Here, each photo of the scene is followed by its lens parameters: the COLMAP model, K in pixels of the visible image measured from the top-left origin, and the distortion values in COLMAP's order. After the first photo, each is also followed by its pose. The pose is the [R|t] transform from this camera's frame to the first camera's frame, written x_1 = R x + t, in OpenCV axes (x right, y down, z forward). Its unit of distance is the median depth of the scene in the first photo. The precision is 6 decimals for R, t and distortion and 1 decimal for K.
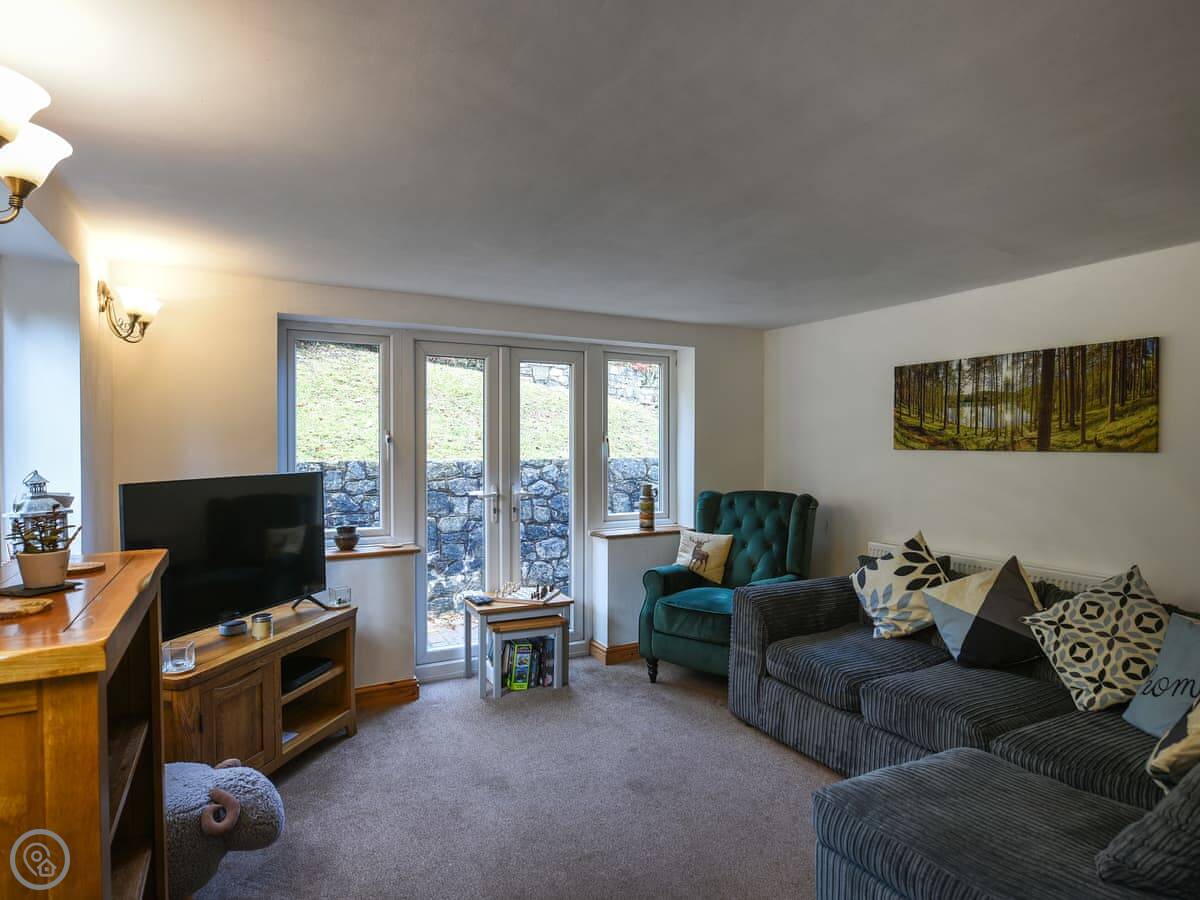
lens RADIAL K [[687.7, 0, 600.0], [0, 687.7, 450.0], [0, 0, 1]] dist [-0.003192, -0.000603]
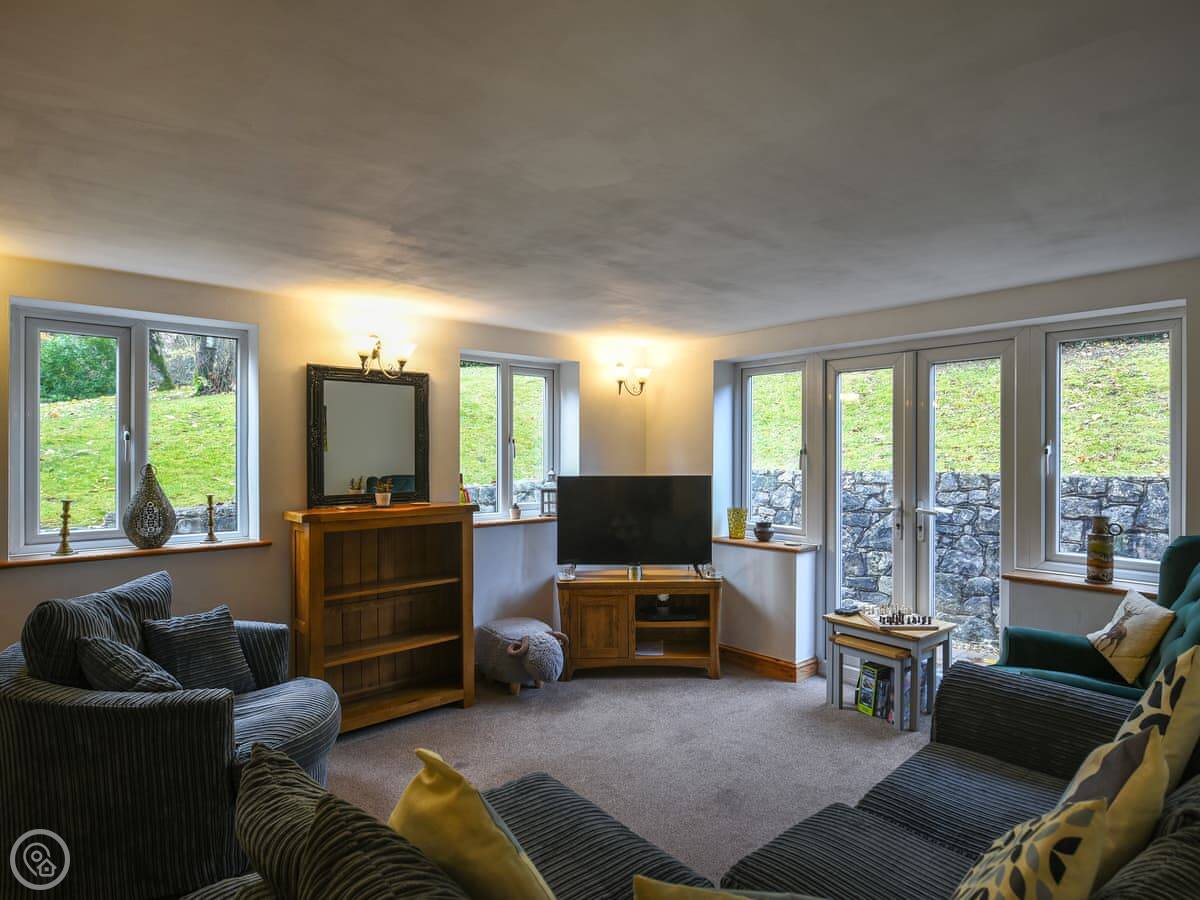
lens RADIAL K [[661.2, 0, 595.7], [0, 661.2, 453.0], [0, 0, 1]] dist [-0.004966, -0.001879]
pose [[0.221187, 0.000571, -0.975231, 0.494380], [-0.009236, 0.999956, -0.001510, -0.005900], [0.975188, 0.009342, 0.221183, 0.302859]]
